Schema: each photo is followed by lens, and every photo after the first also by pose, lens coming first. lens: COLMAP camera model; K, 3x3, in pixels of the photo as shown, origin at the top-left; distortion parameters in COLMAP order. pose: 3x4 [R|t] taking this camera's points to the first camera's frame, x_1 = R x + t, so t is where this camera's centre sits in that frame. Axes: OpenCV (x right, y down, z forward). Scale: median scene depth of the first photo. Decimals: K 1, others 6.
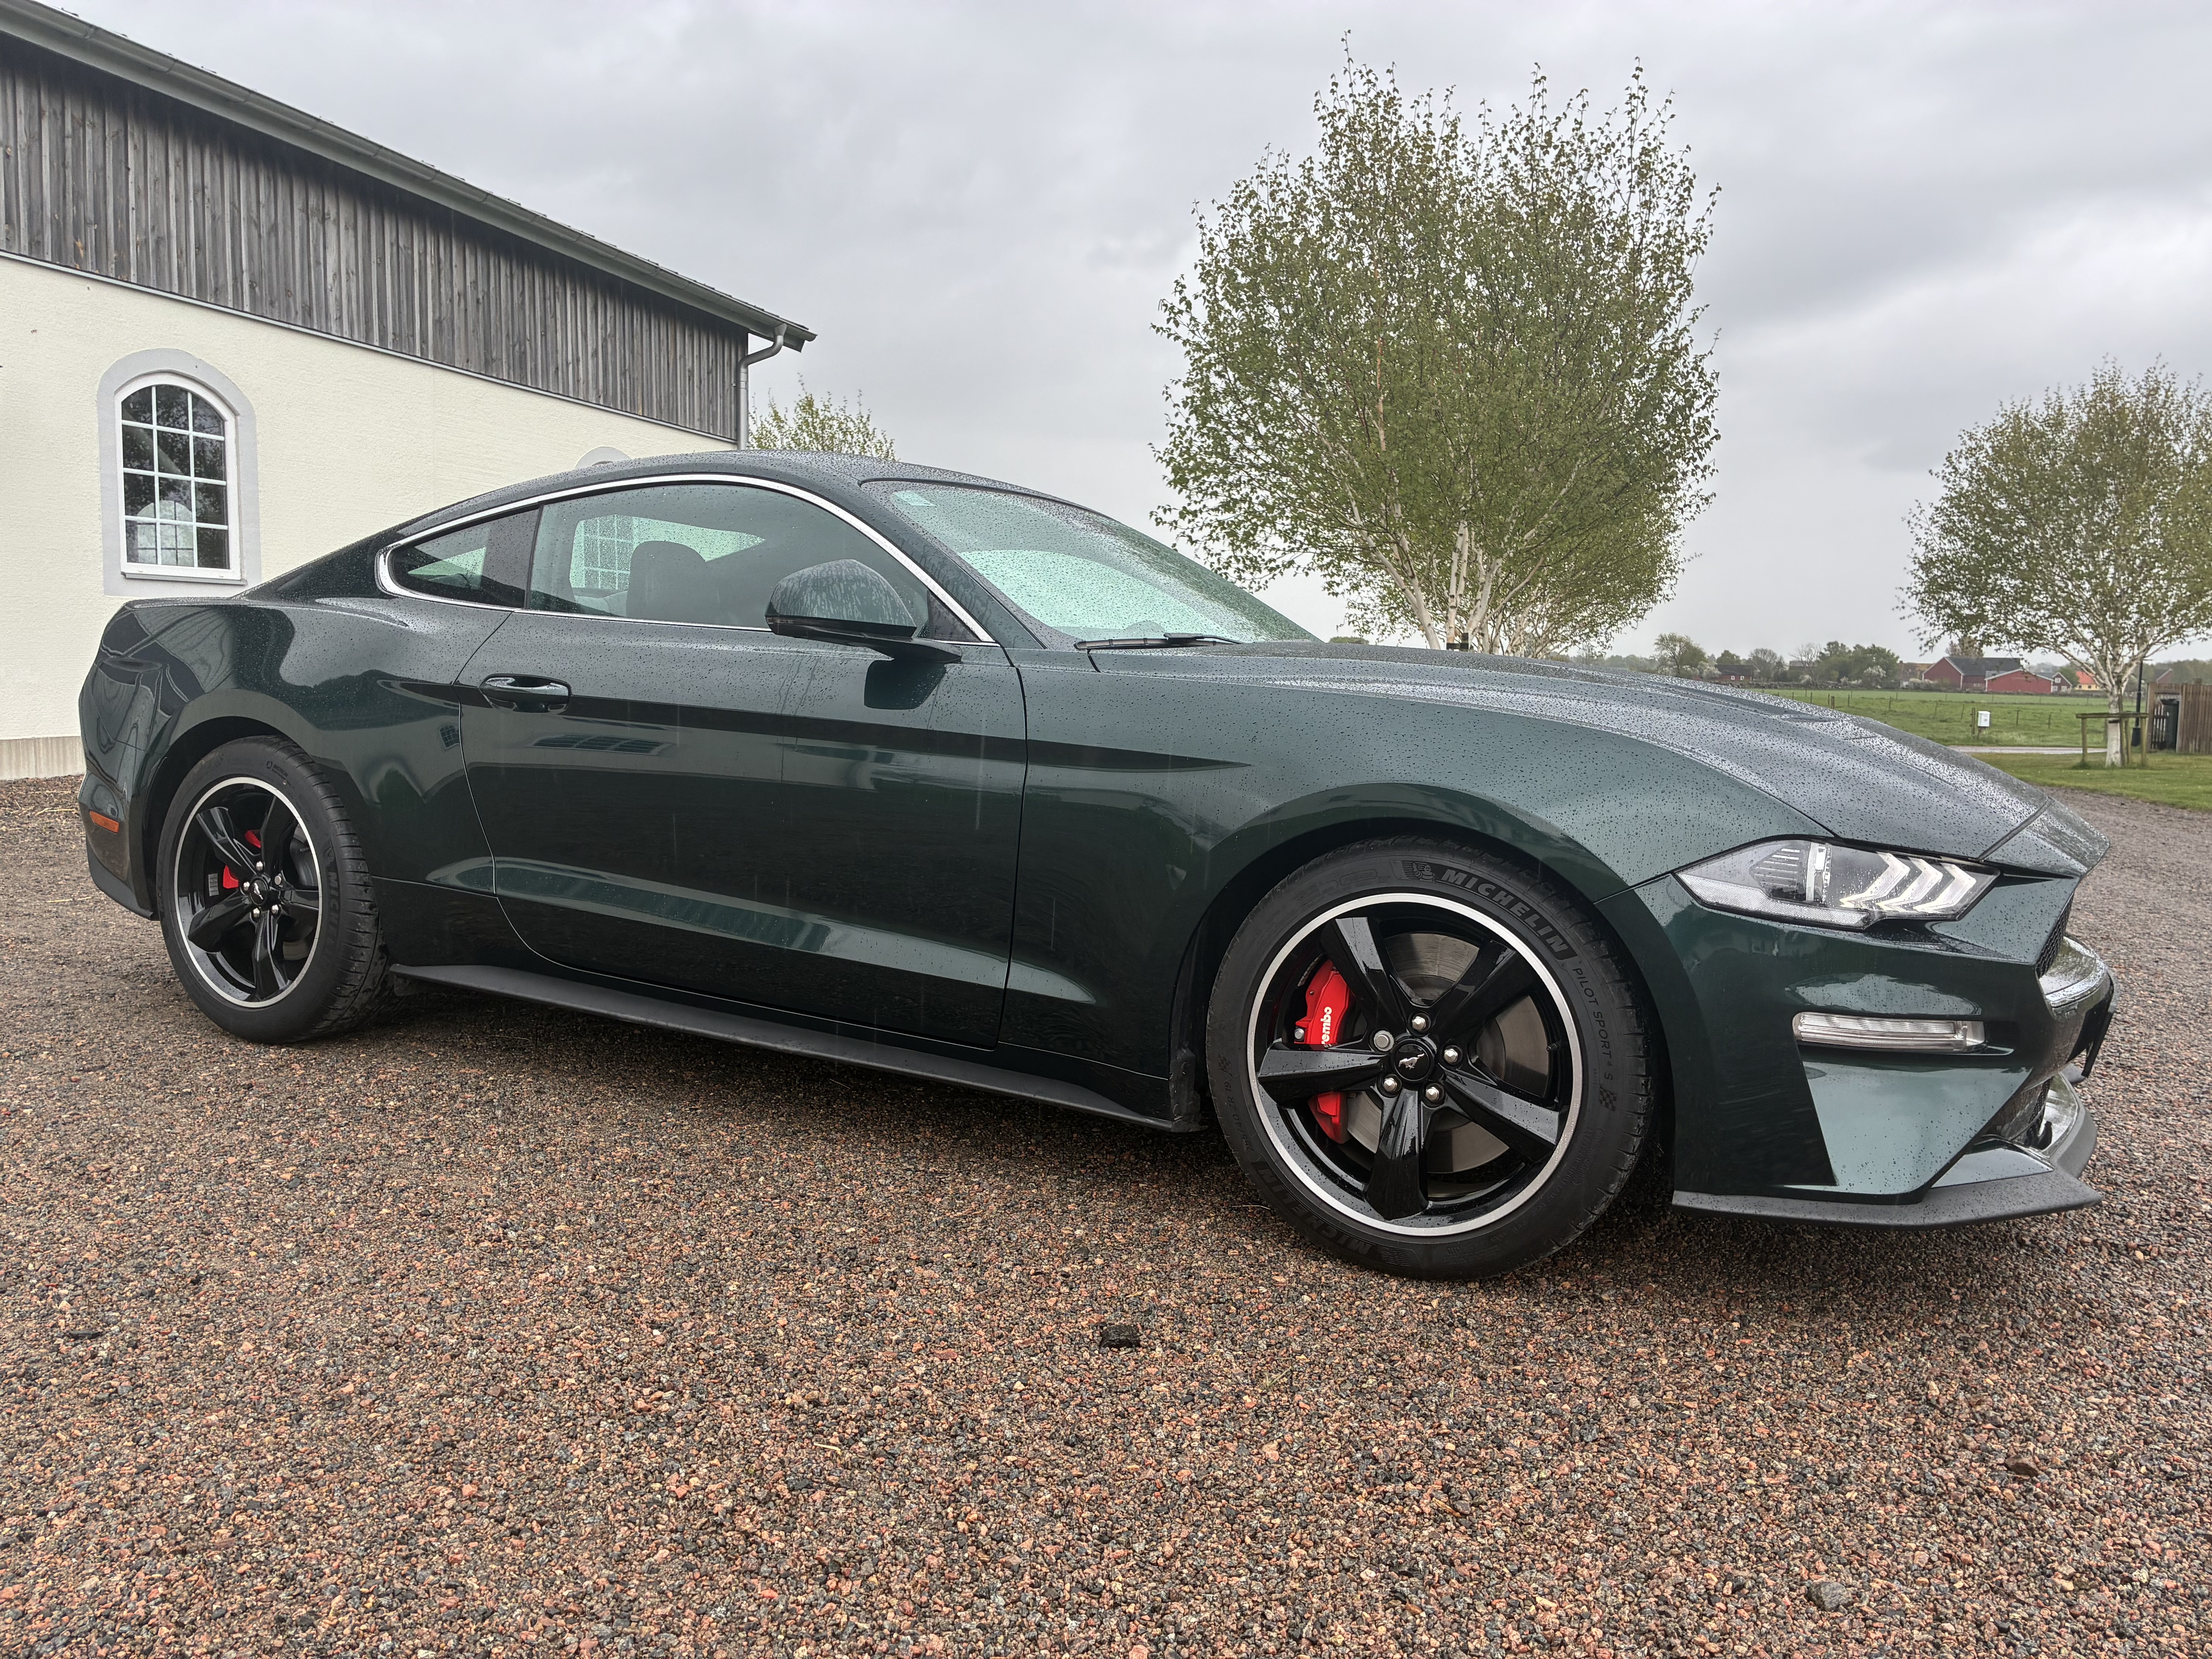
lens RADIAL K [[1659.7, 0, 1107.2], [0, 1659.7, 829.1], [0, 0, 1]] dist [0.045373, -0.068321]
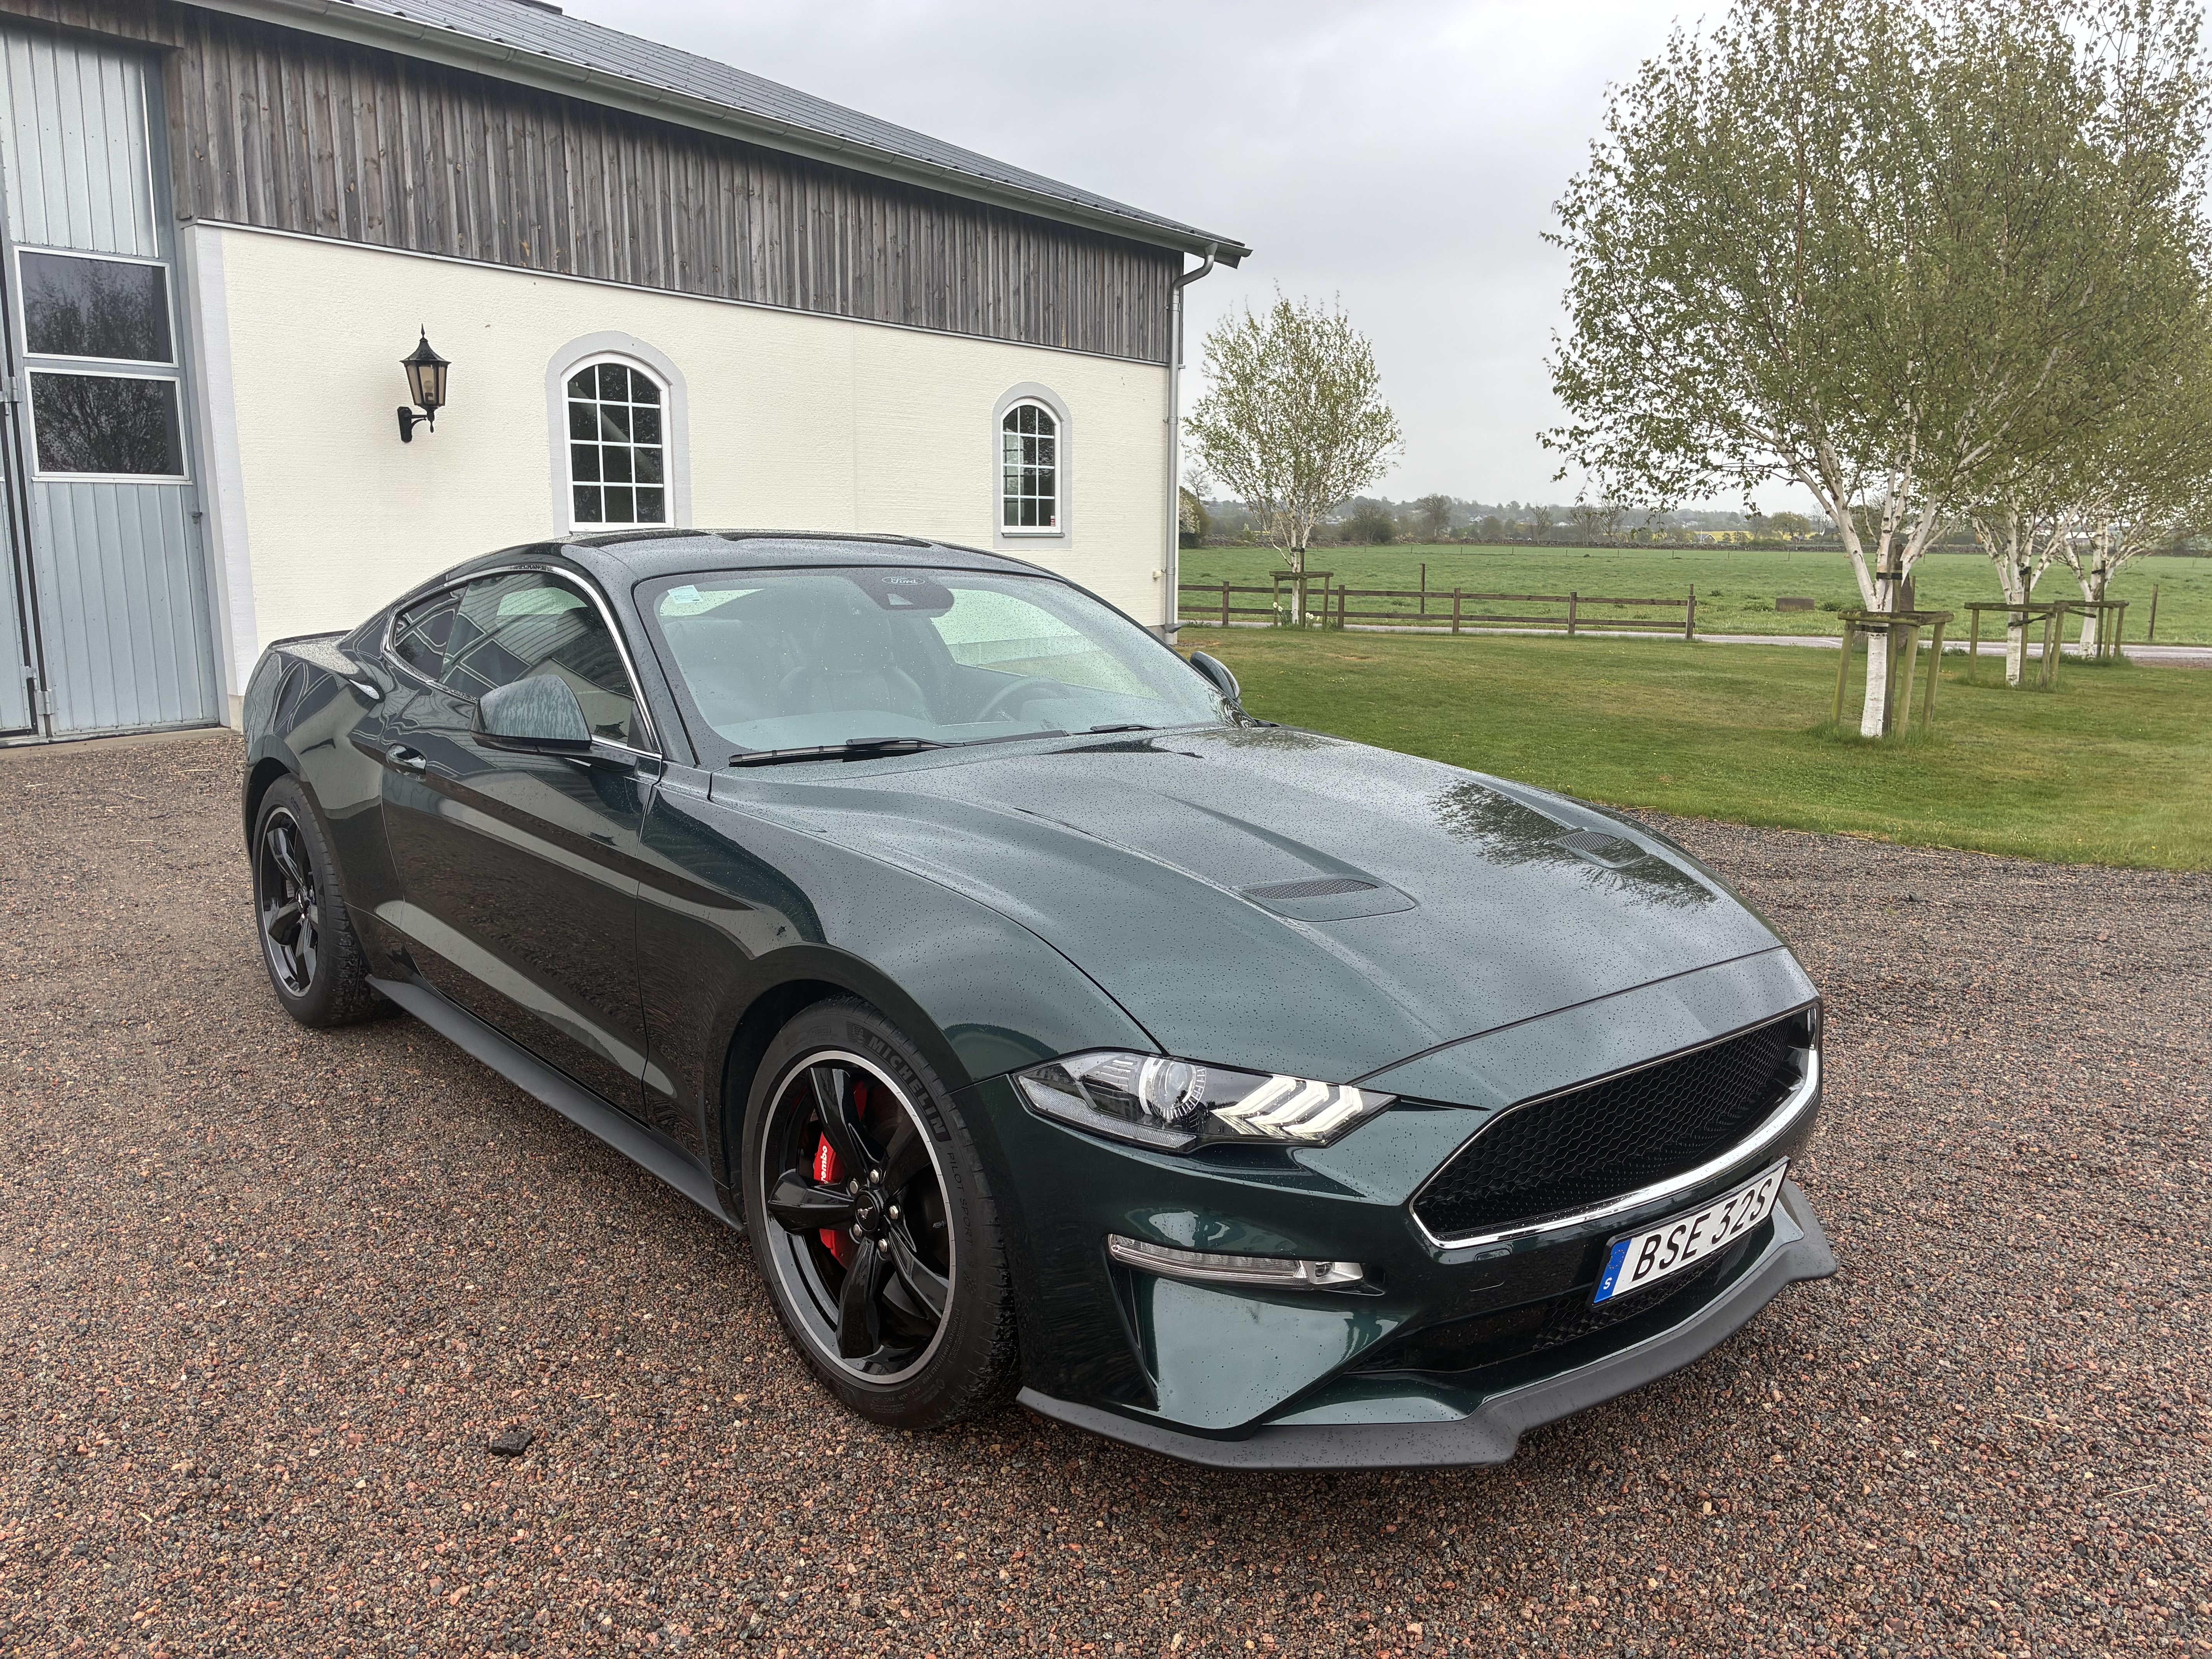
lens RADIAL K [[1659.7, 0, 1096.5], [0, 1659.7, 846.0], [0, 0, 1]] dist [0.045373, -0.068321]
pose [[0.939618, 0.050480, -0.338482, 0.144321], [-0.023203, 0.996182, 0.084156, -0.038730], [0.341438, -0.071221, 0.937202, 0.022586]]
